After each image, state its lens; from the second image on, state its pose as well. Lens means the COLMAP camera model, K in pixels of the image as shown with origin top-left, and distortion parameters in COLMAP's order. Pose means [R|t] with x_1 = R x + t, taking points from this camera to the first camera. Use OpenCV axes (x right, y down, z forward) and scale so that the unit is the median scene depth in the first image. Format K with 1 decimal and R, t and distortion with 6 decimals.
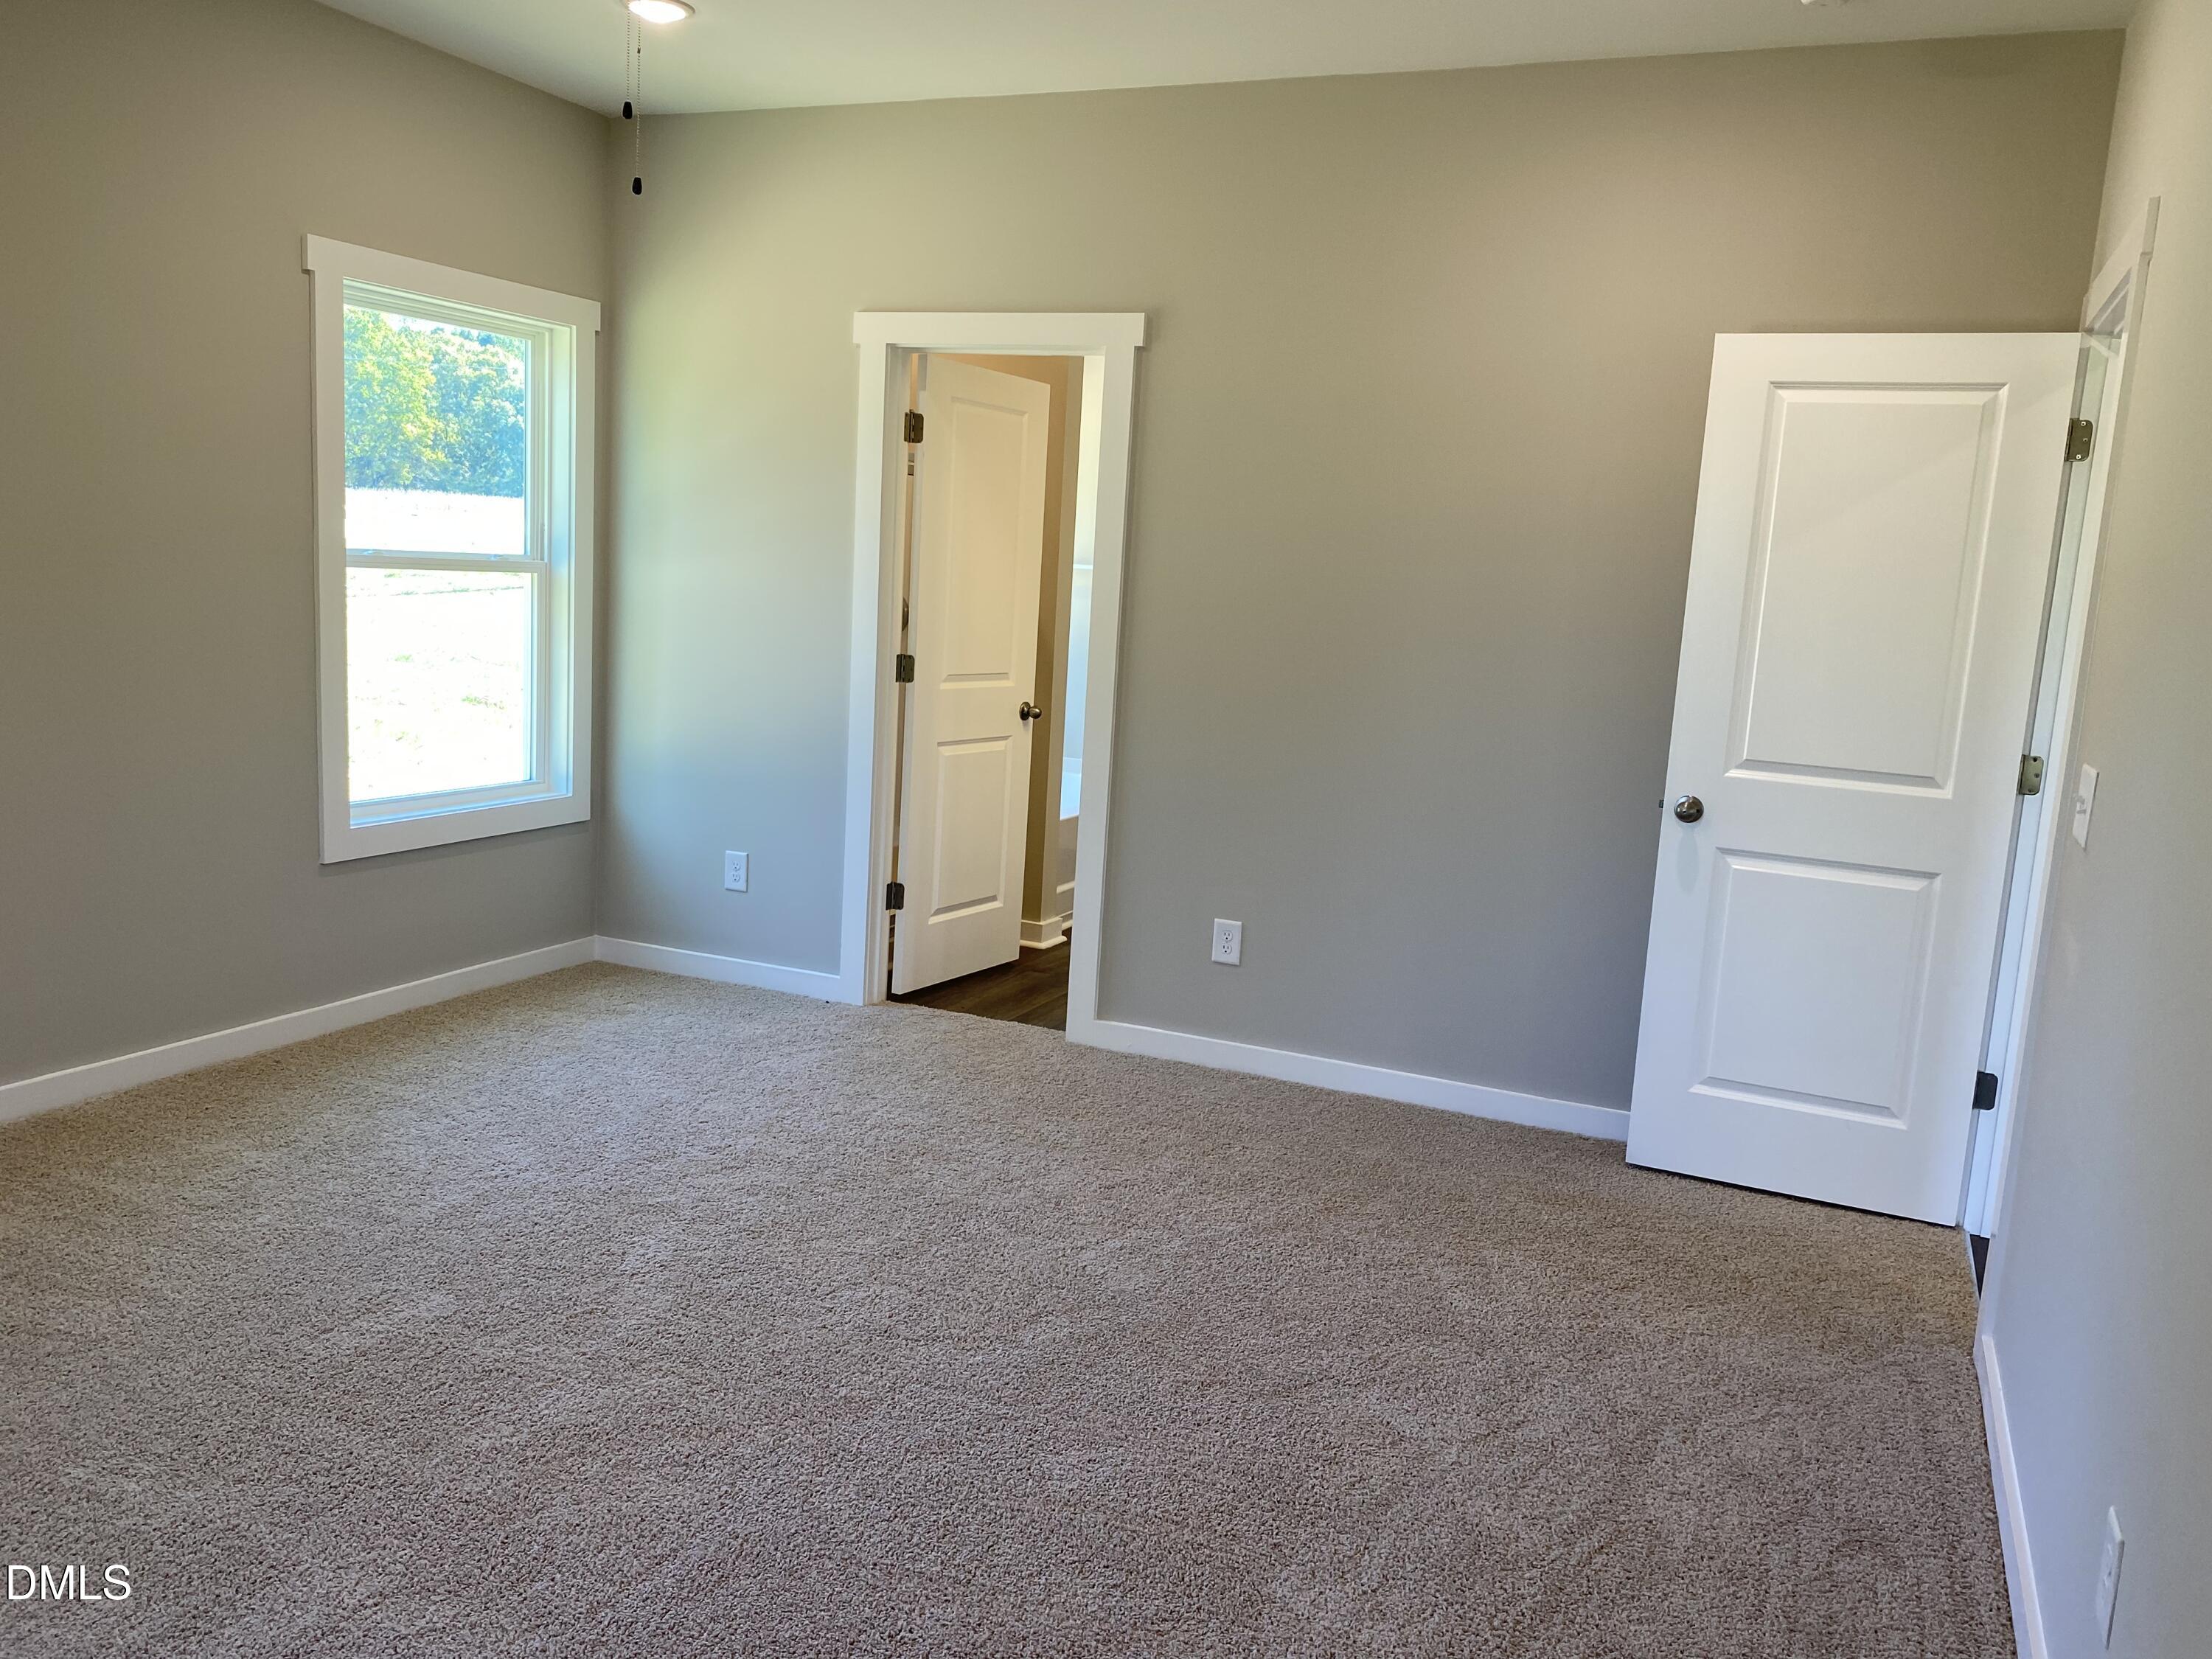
lens RADIAL K [[1694.9, 0, 1106.0], [0, 1694.9, 829.5], [0, 0, 1]] dist [-0.003598, -0.007164]
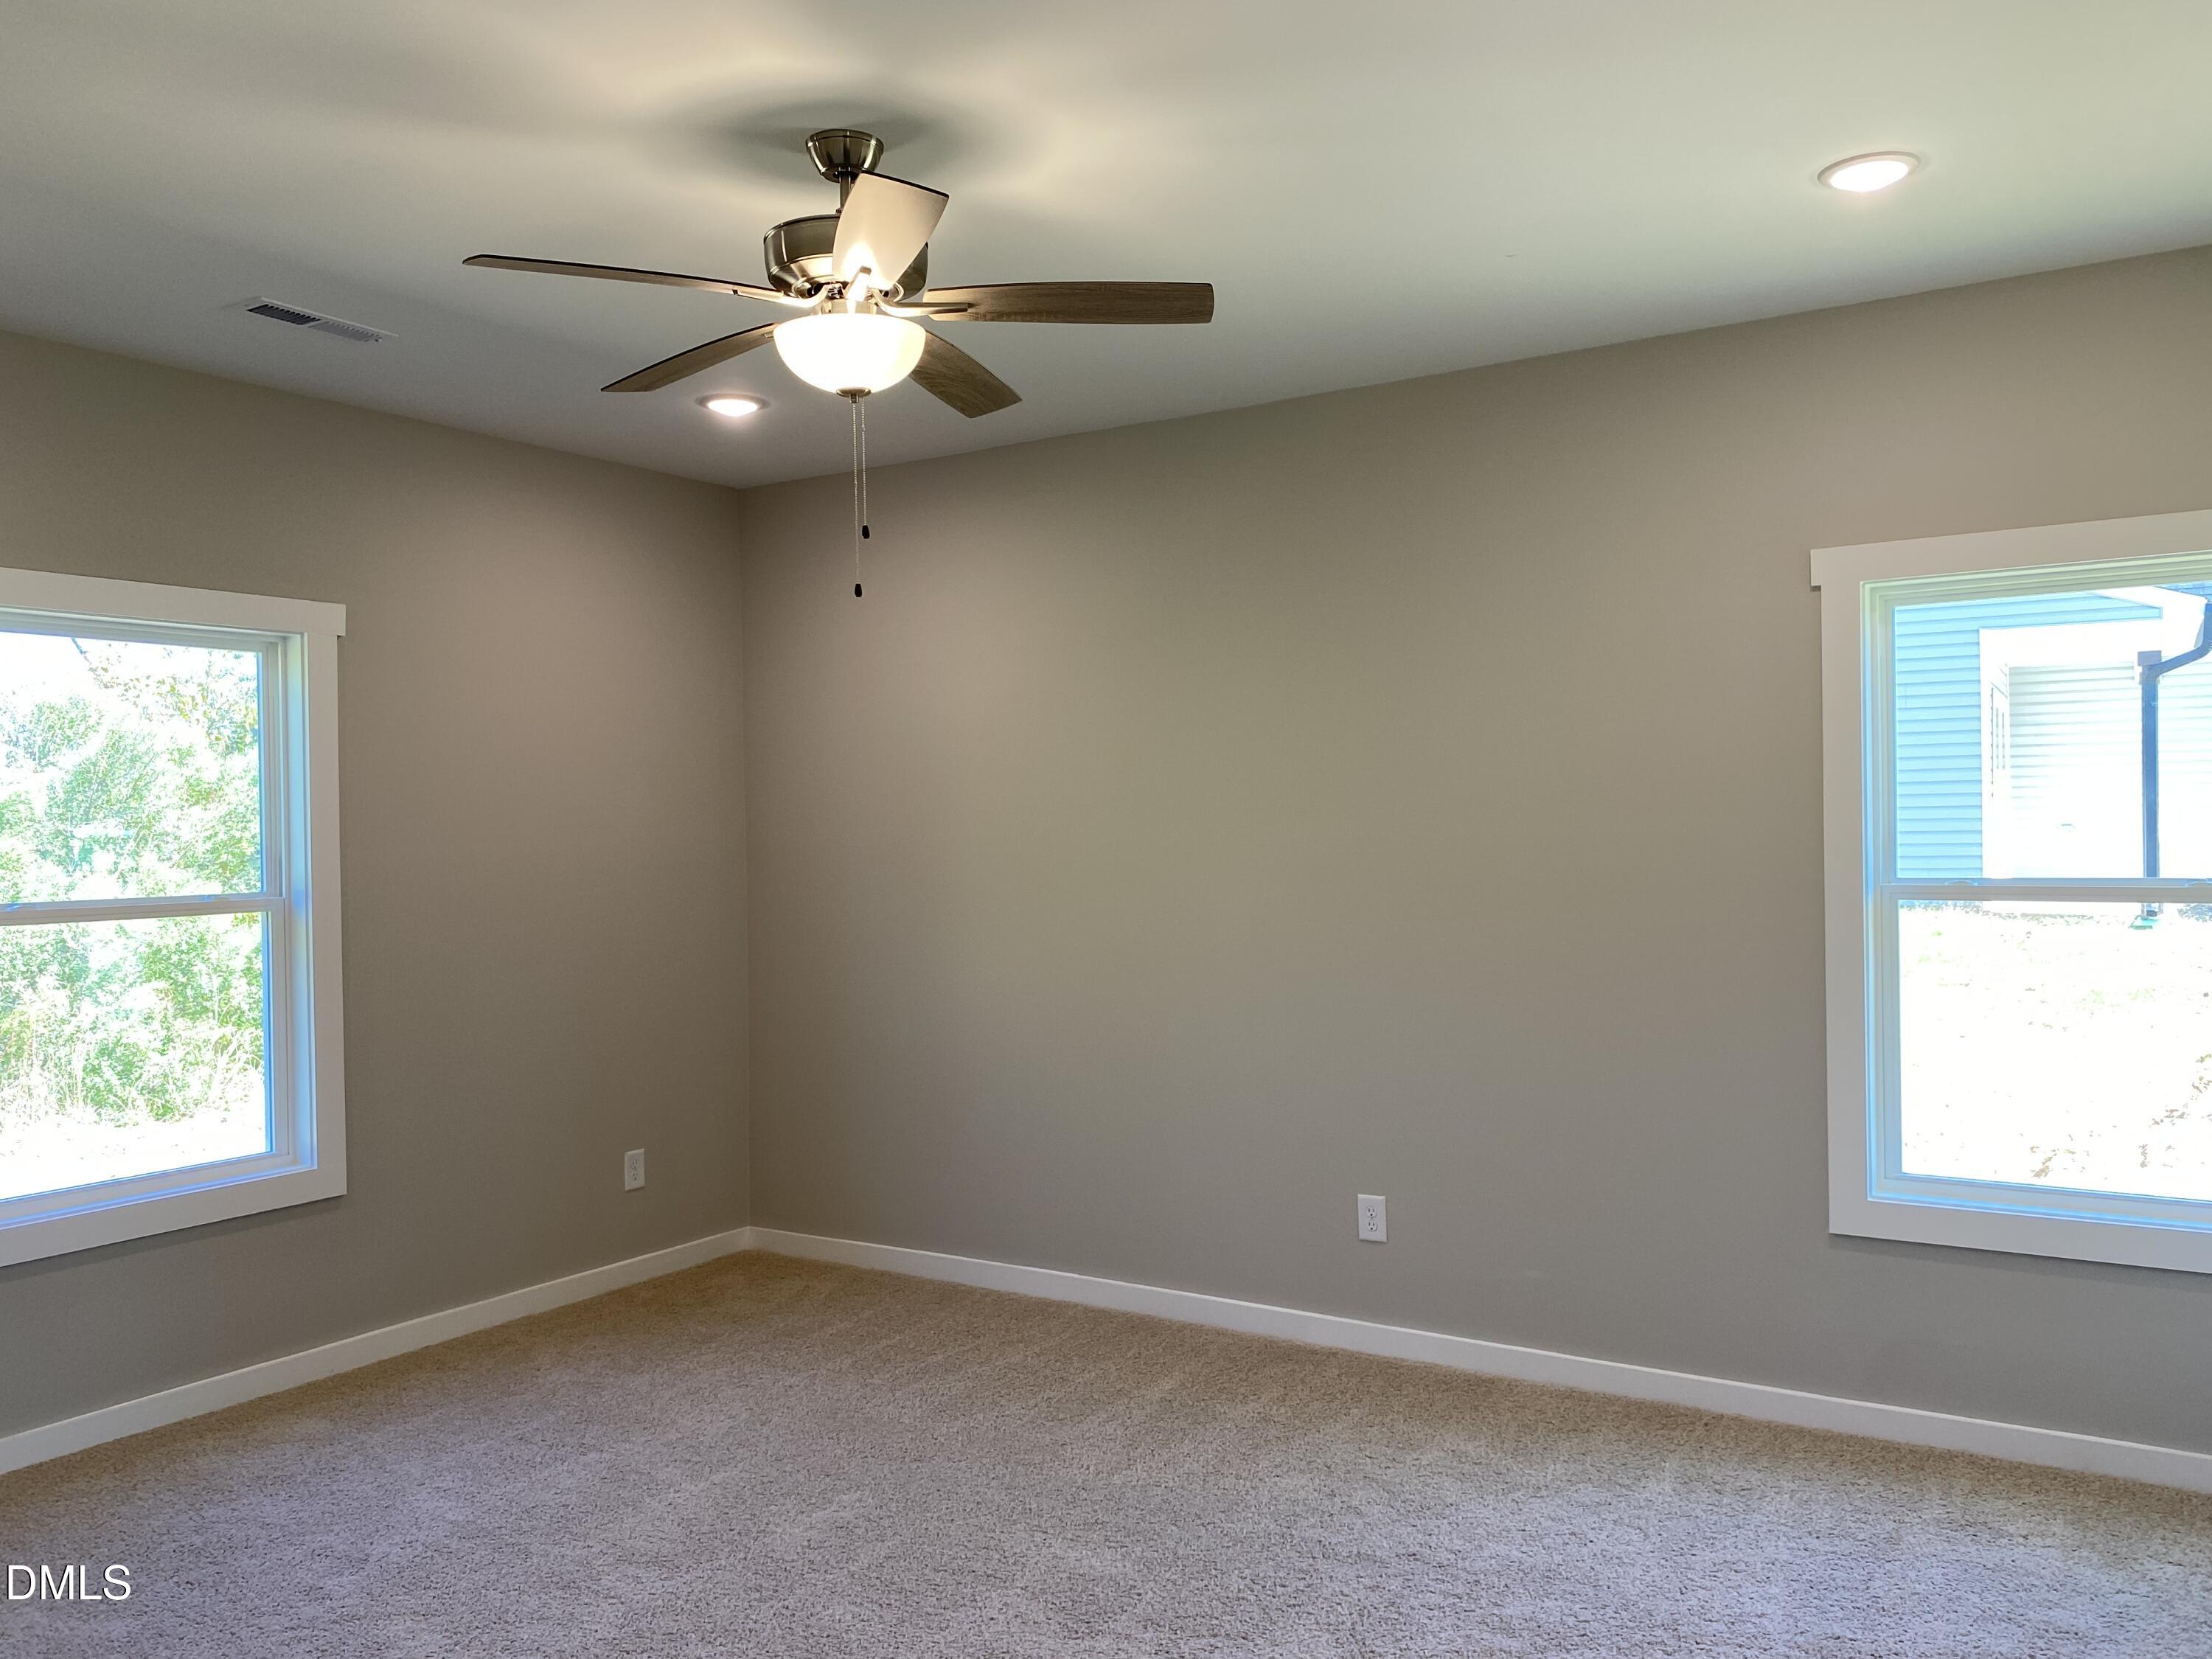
lens RADIAL K [[1694.9, 0, 1106.0], [0, 1694.9, 829.5], [0, 0, 1]] dist [-0.003598, -0.007164]
pose [[-0.146028, -0.057382, -0.987615, 0.506724], [-0.145519, 0.988703, -0.035929, -0.106922], [0.978519, 0.138470, -0.152729, 0.778950]]
